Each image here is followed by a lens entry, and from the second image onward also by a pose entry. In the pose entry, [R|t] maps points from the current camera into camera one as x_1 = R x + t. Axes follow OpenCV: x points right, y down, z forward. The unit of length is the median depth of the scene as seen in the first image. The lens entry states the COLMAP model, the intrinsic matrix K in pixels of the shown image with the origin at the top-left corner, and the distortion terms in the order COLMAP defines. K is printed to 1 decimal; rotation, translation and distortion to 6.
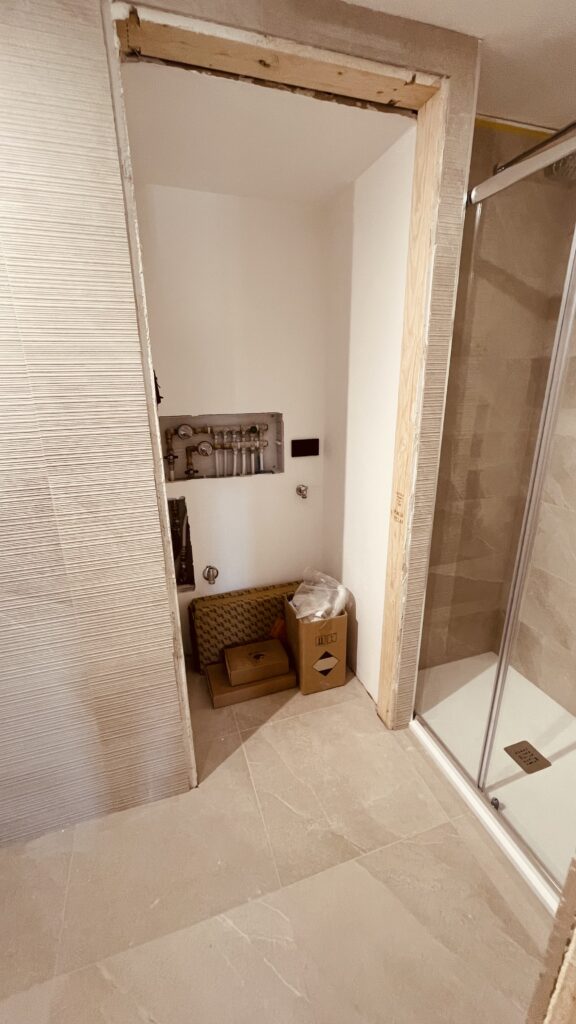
lens RADIAL K [[409.9, 0, 291.5], [0, 409.9, 512.4], [0, 0, 1]] dist [-0.002861, -0.000009]
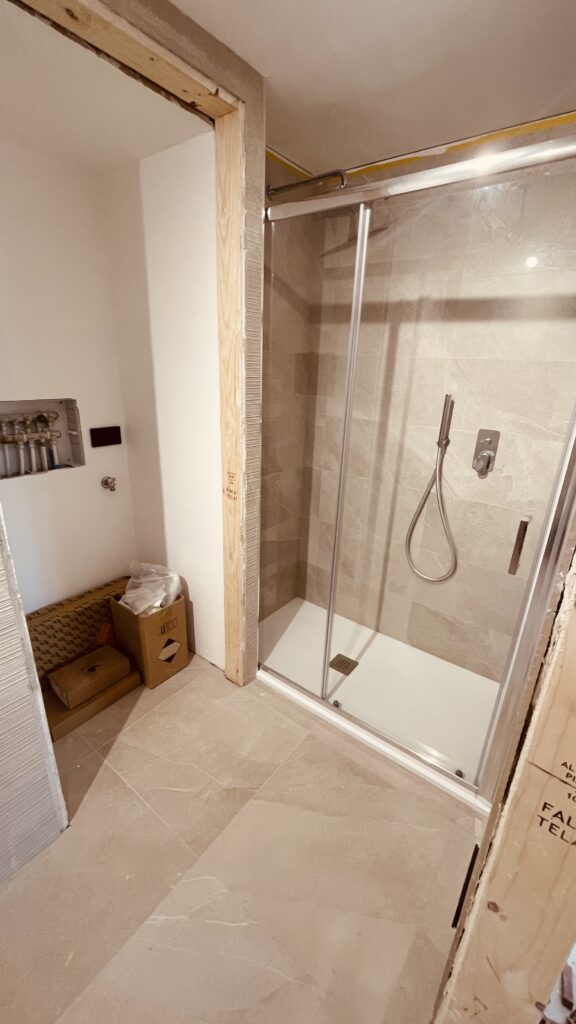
lens RADIAL K [[409.9, 0, 292.2], [0, 409.9, 512.4], [0, 0, 1]] dist [-0.002861, -0.000009]
pose [[0.827579, -0.152621, 0.540203, -0.166114], [0.132719, 0.988245, 0.075881, -0.002615], [-0.545434, 0.008898, 0.838106, -0.010116]]
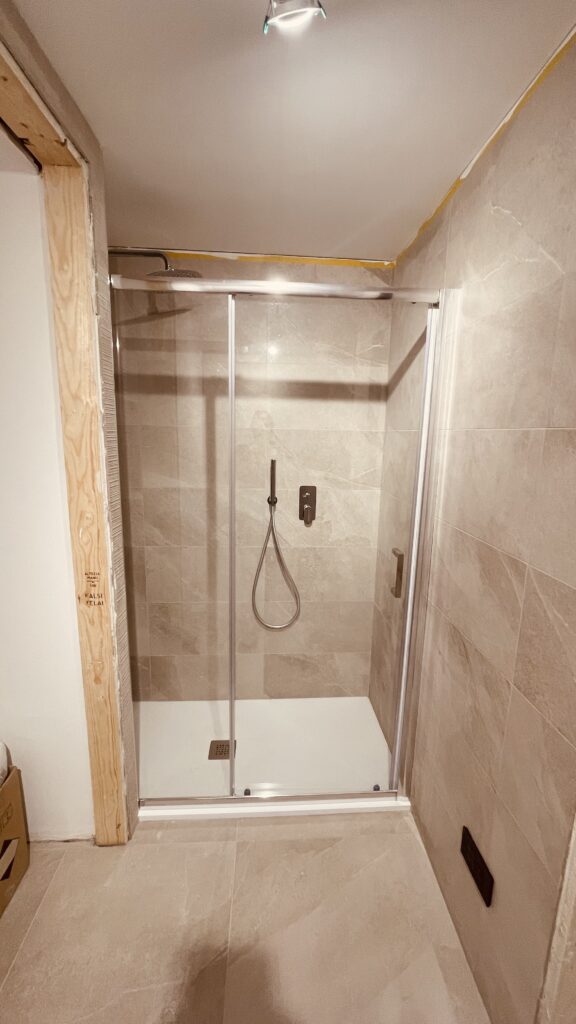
lens RADIAL K [[409.9, 0, 294.5], [0, 409.9, 513.0], [0, 0, 1]] dist [-0.002861, -0.000009]
pose [[0.266370, -0.170628, 0.948648, -0.336128], [0.280040, 0.955451, 0.093220, -0.101524], [-0.922293, 0.240829, 0.302286, 0.240856]]
